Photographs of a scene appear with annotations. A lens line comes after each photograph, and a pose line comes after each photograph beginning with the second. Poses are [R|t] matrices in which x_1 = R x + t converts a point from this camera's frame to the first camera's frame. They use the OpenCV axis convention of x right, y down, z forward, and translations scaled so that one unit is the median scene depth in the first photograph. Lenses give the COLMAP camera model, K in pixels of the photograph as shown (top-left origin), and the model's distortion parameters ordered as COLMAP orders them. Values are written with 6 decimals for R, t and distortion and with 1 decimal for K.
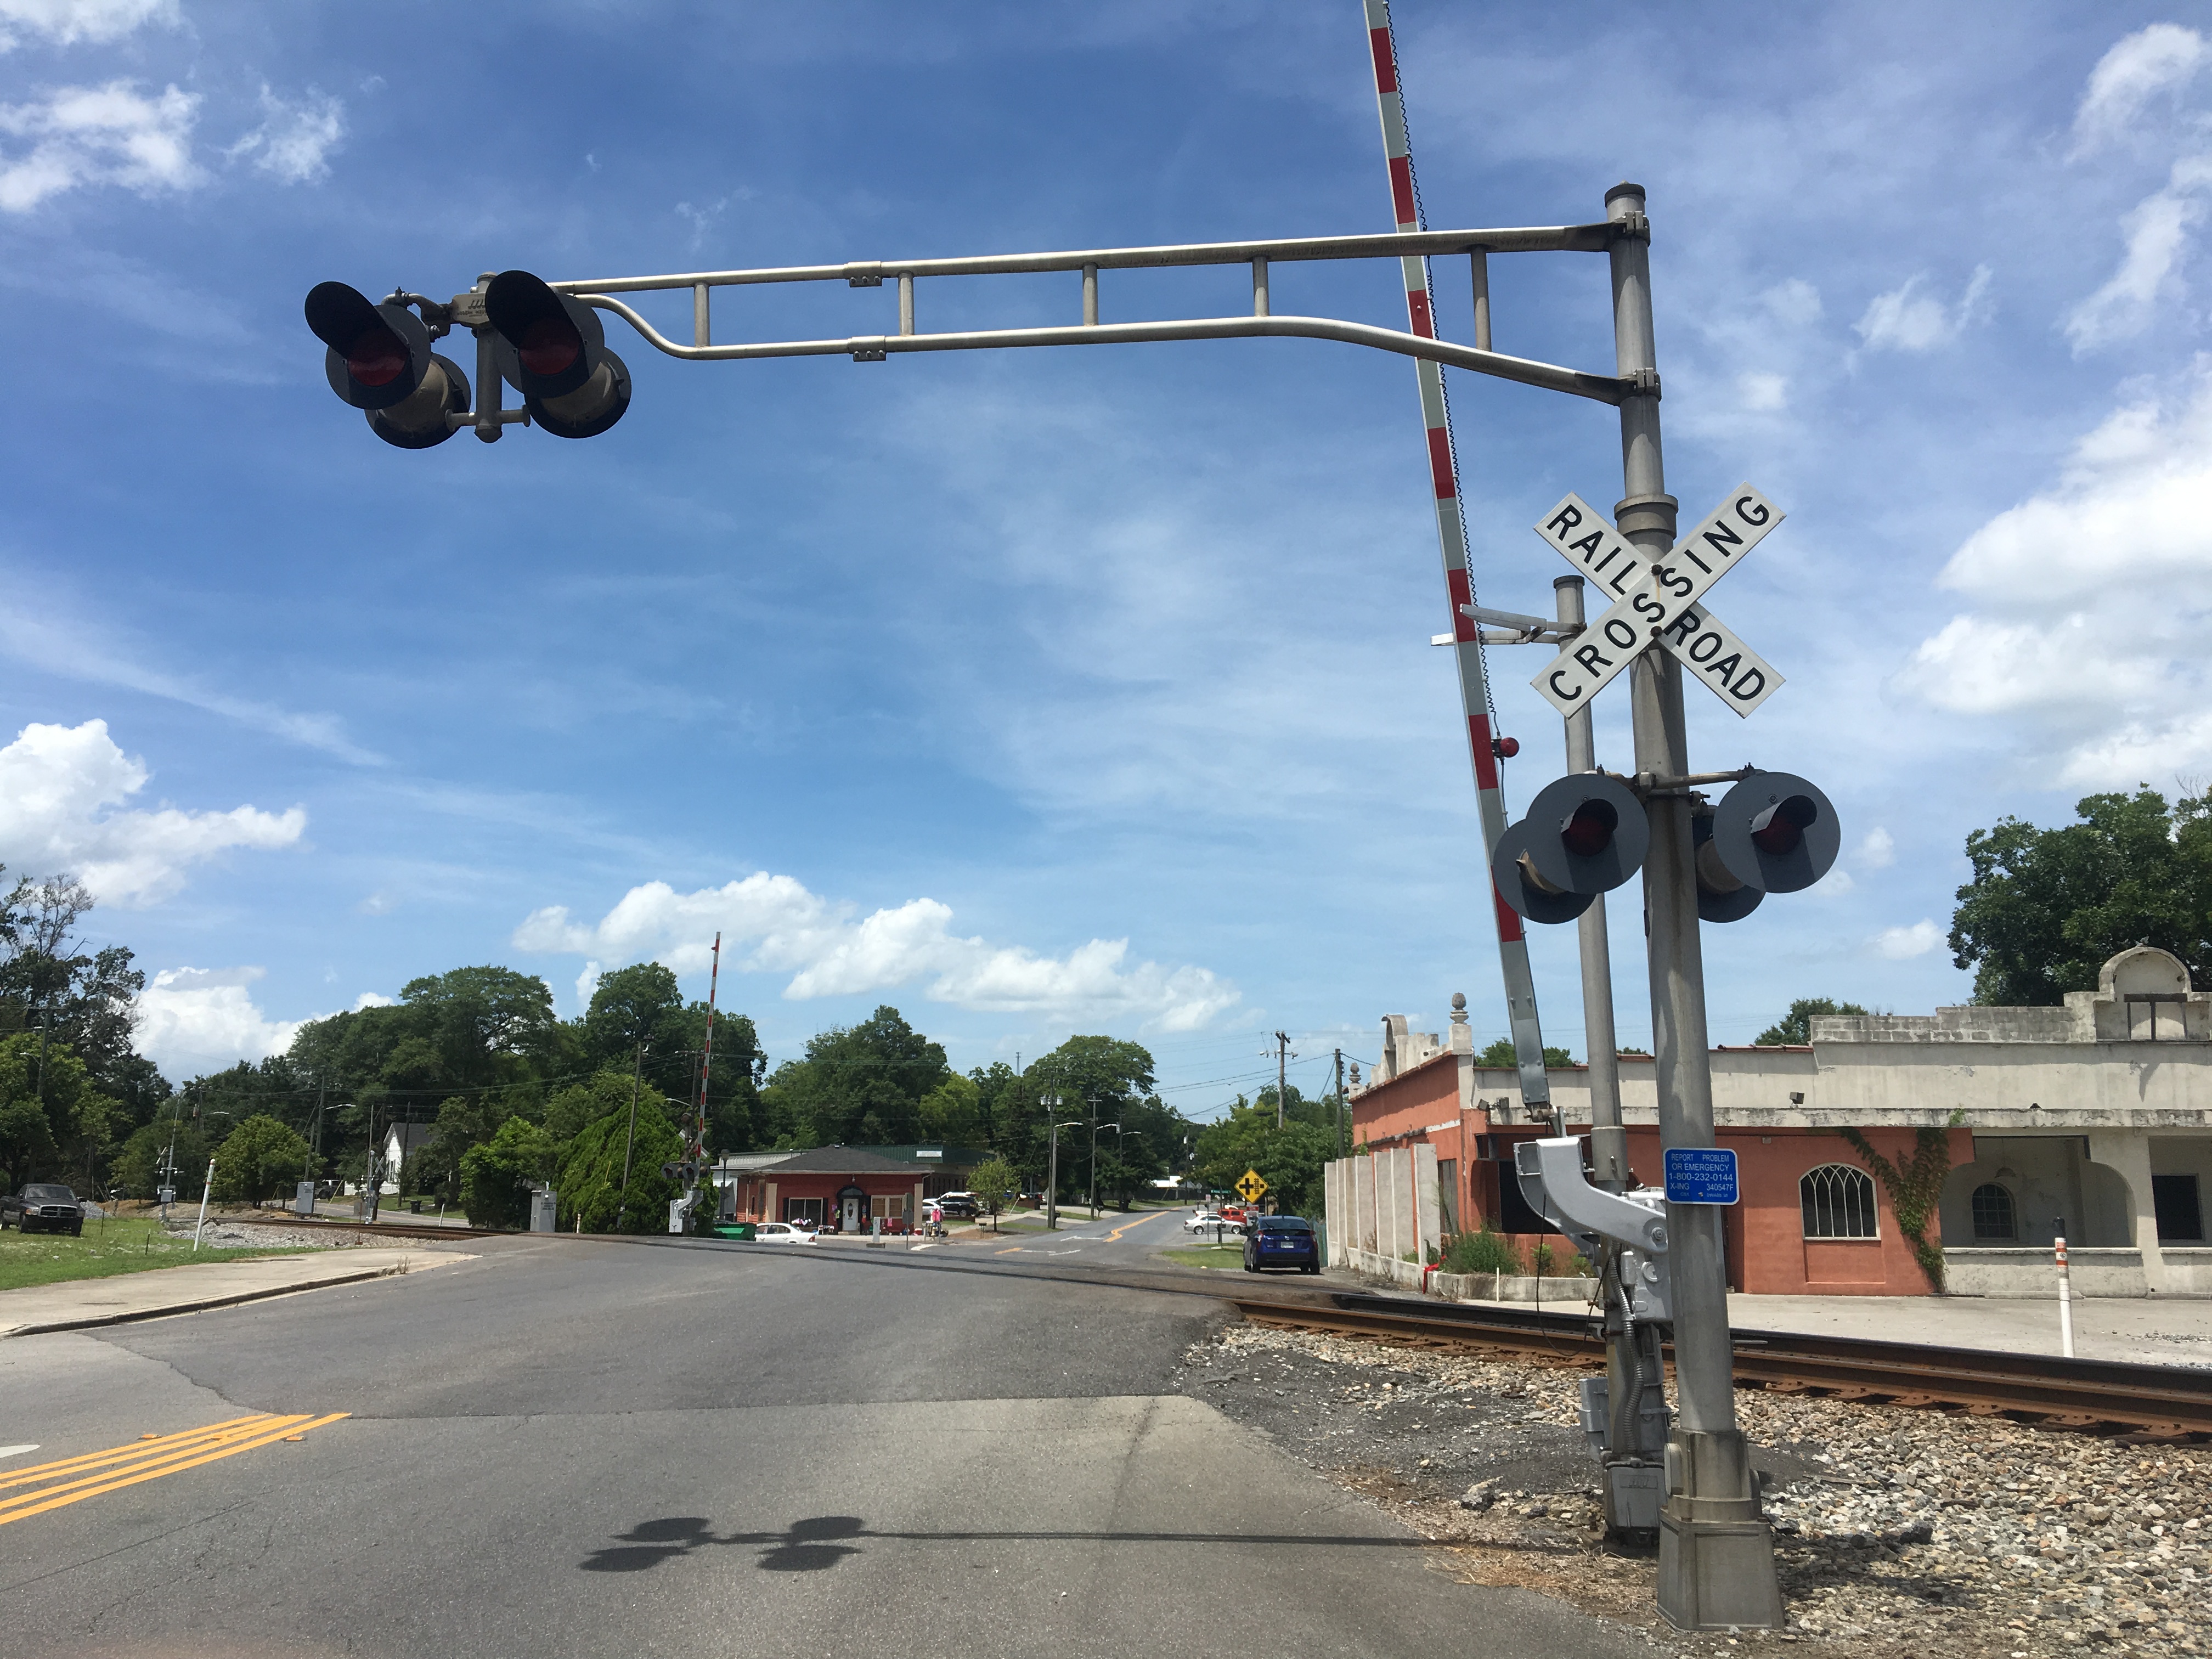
lens RADIAL K [[1896.1, 0, 1115.4], [0, 1896.1, 822.9], [0, 0, 1]] dist [0.072937, -0.096090]
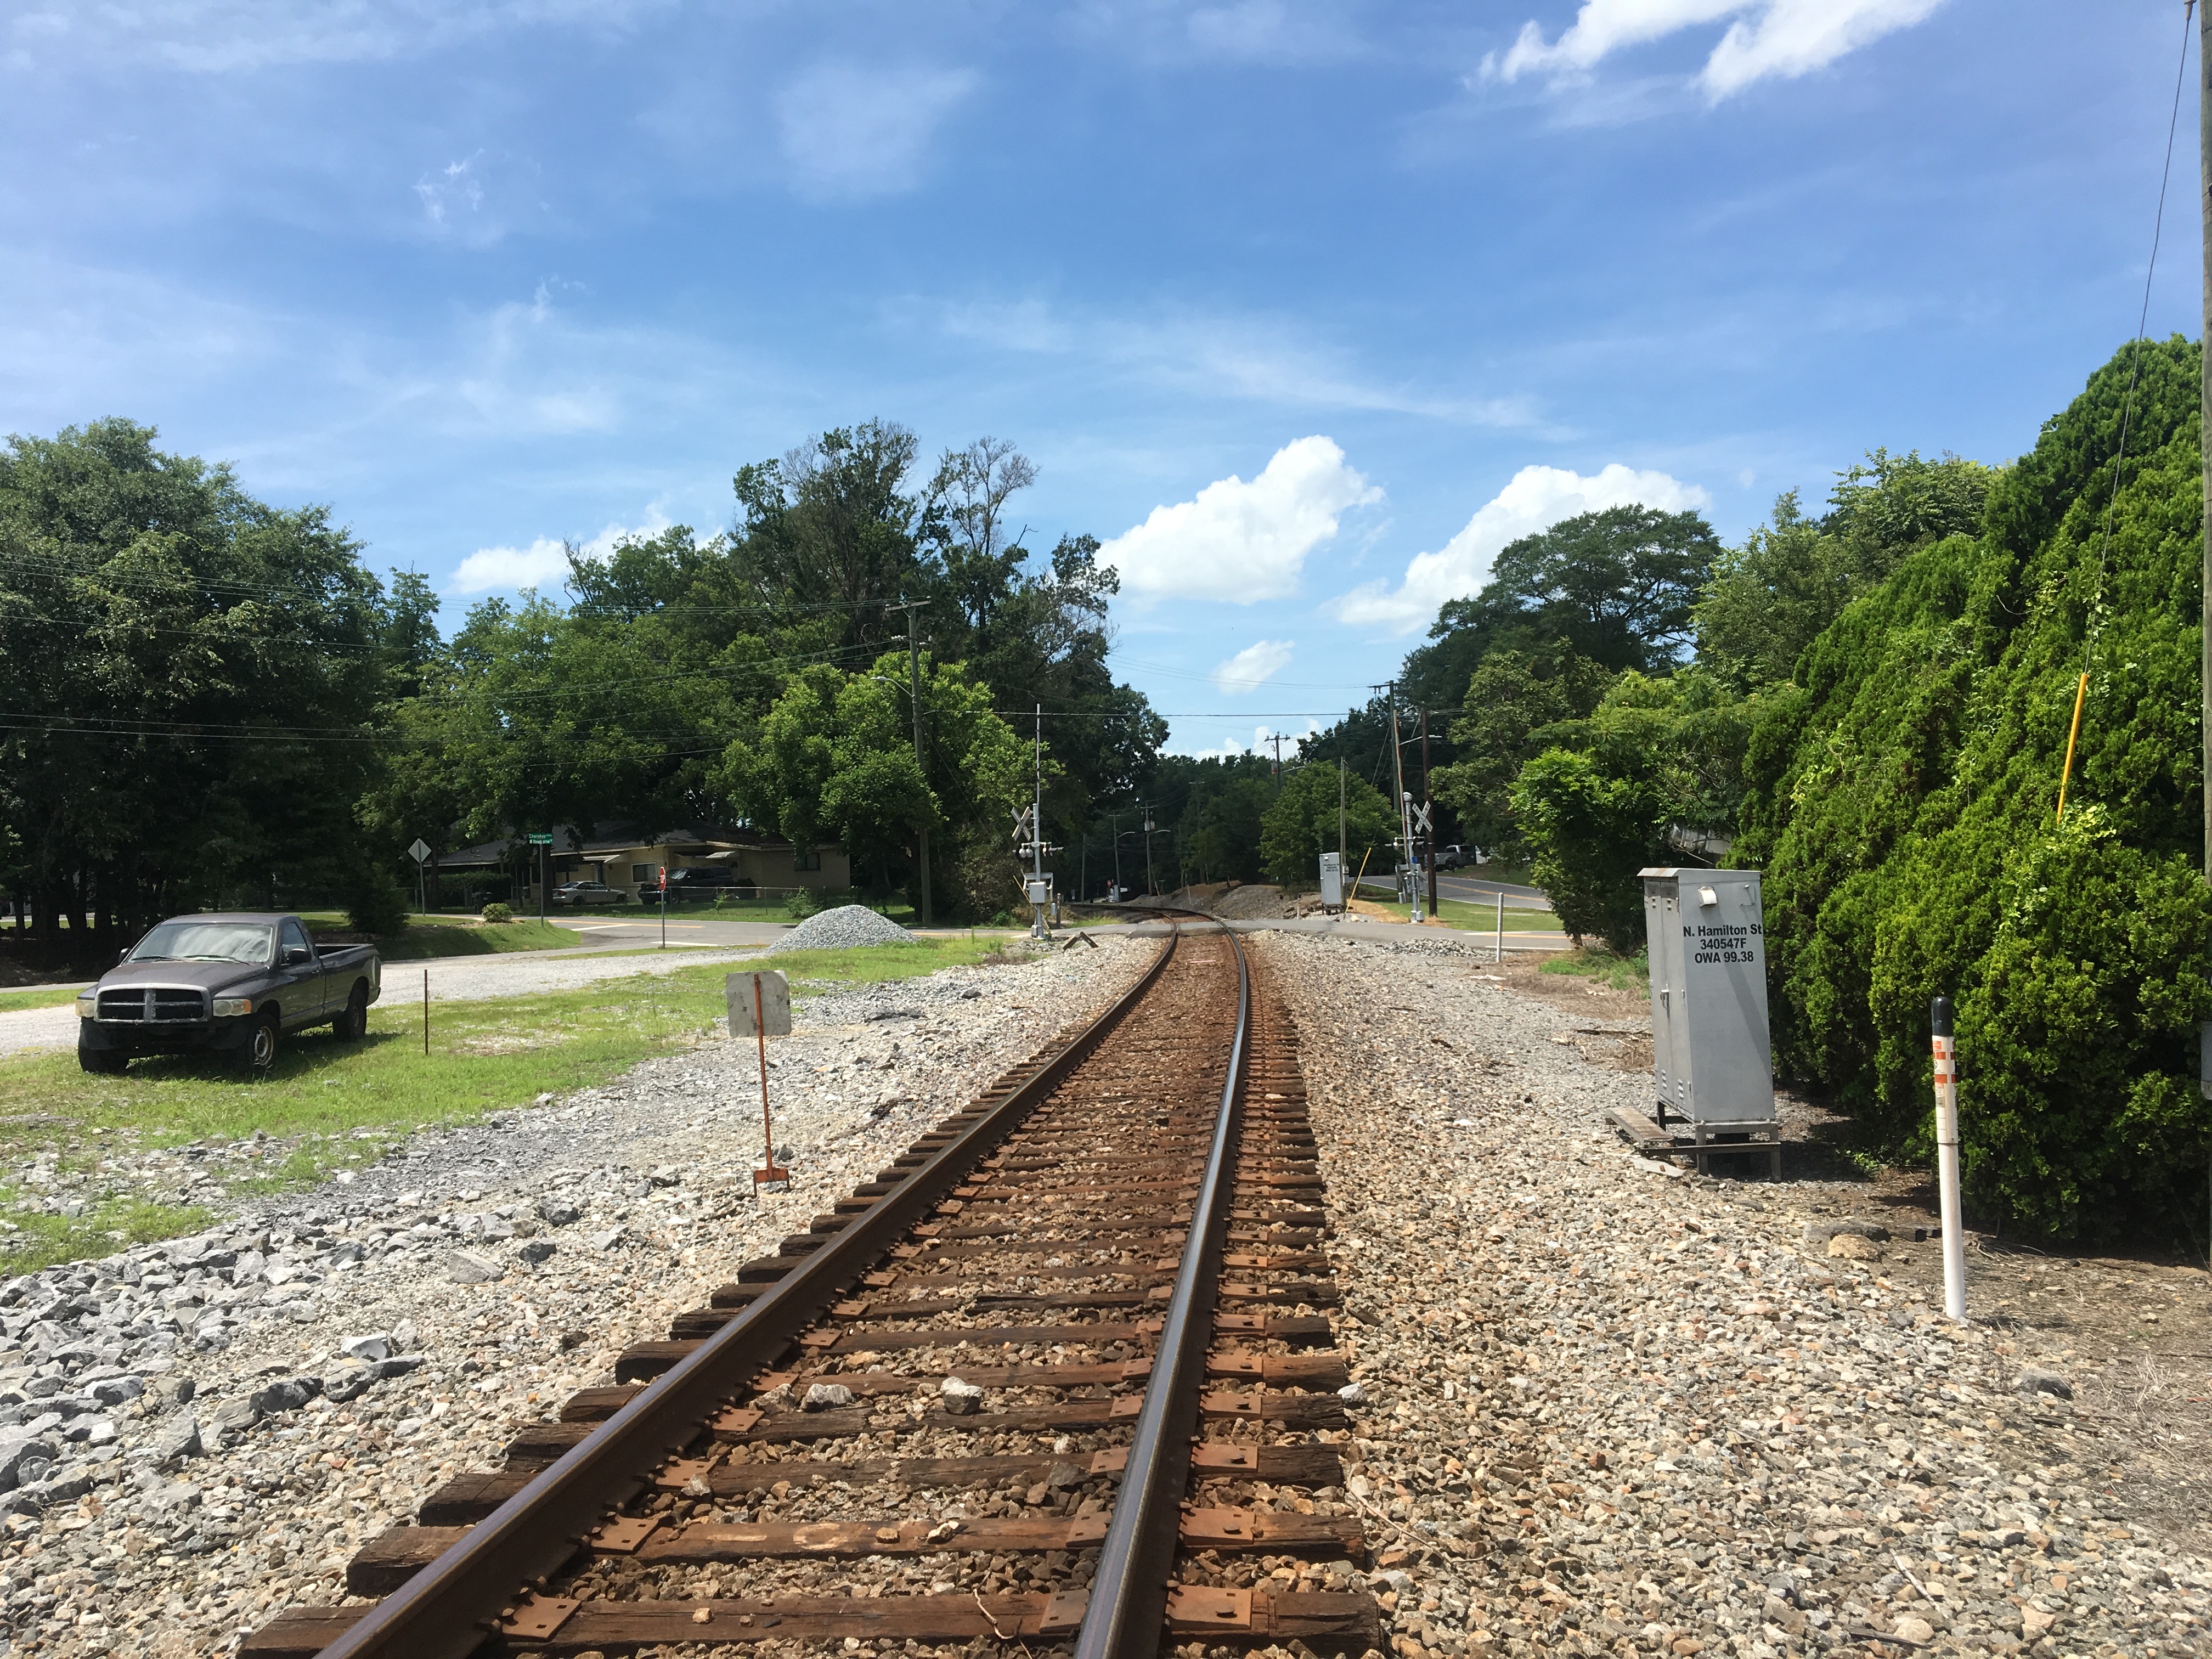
lens RADIAL K [[1896.1, 0, 1052.6], [0, 1896.1, 805.4], [0, 0, 1]] dist [0.072937, -0.096090]
pose [[0.801558, -0.065798, -0.594285, -1.696673], [0.164291, 0.979907, 0.113097, 1.105326], [0.574903, -0.188290, 0.796263, 5.837814]]
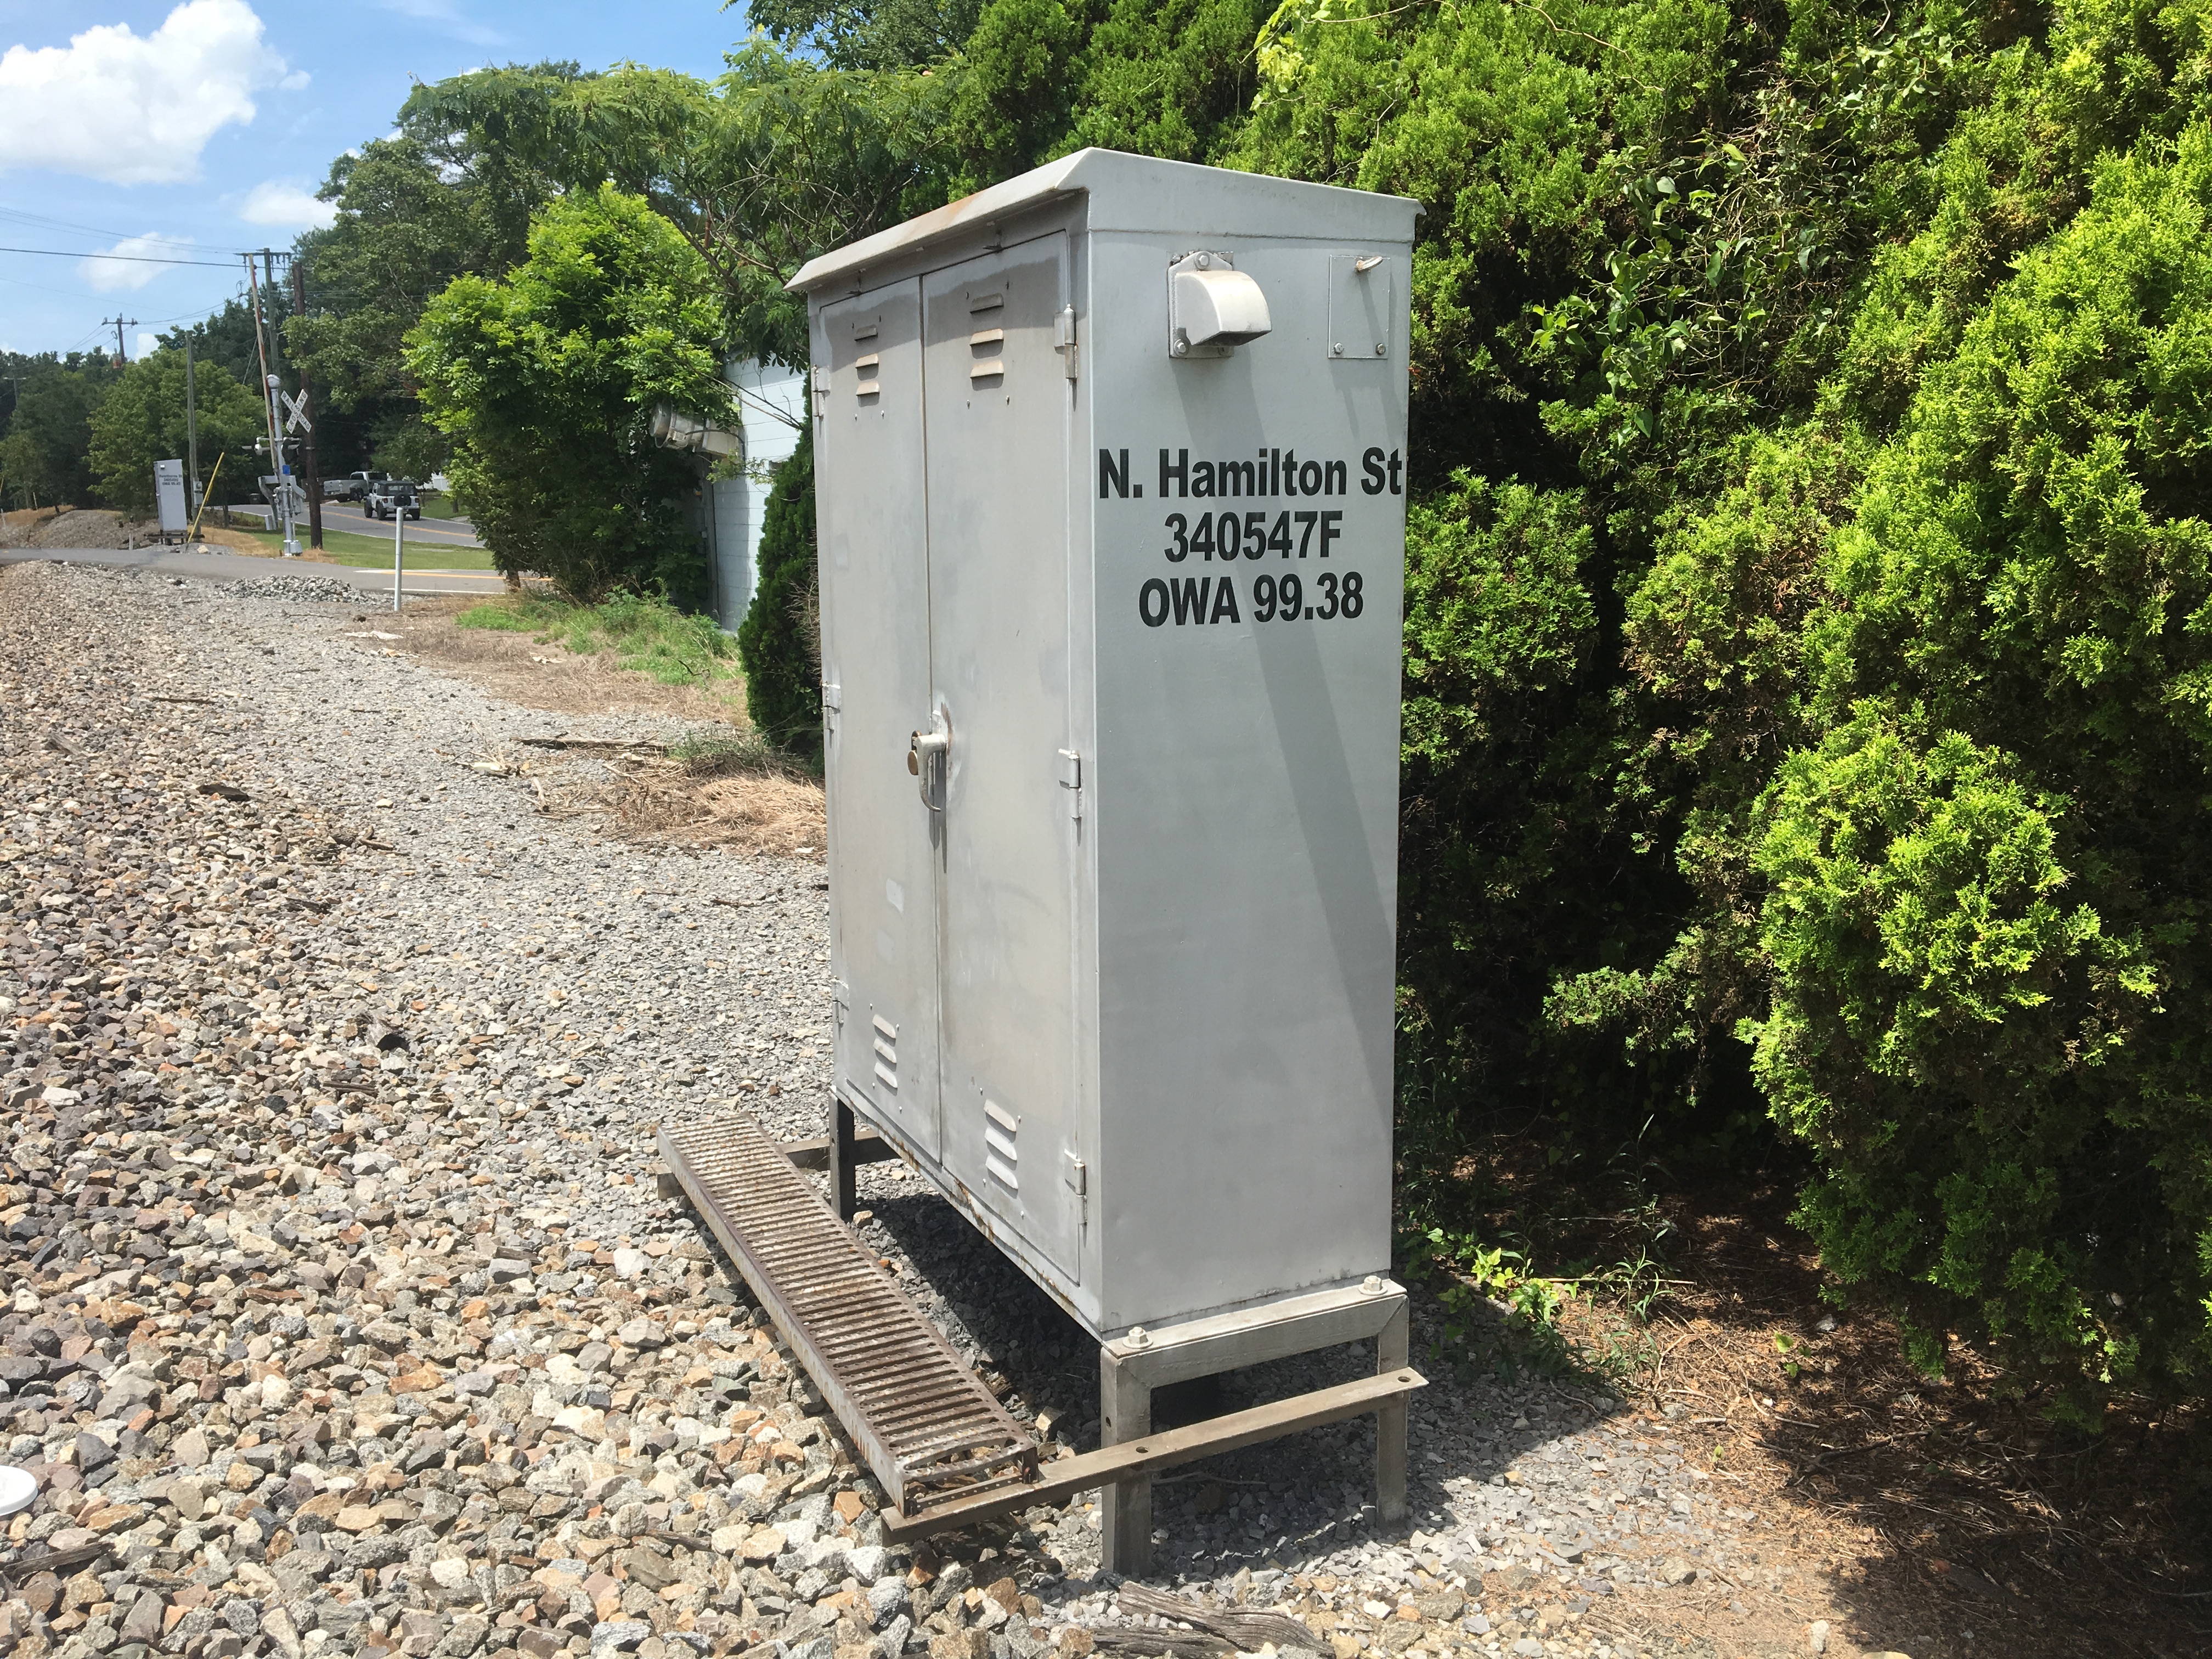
lens RADIAL K [[1896.1, 0, 1088.4], [0, 1896.1, 815.7], [0, 0, 1]] dist [0.072937, -0.096090]
pose [[0.996764, -0.006947, -0.080089, -2.152788], [0.034867, 0.935033, 0.352842, 1.383922], [0.072435, -0.354492, 0.932249, 6.941929]]
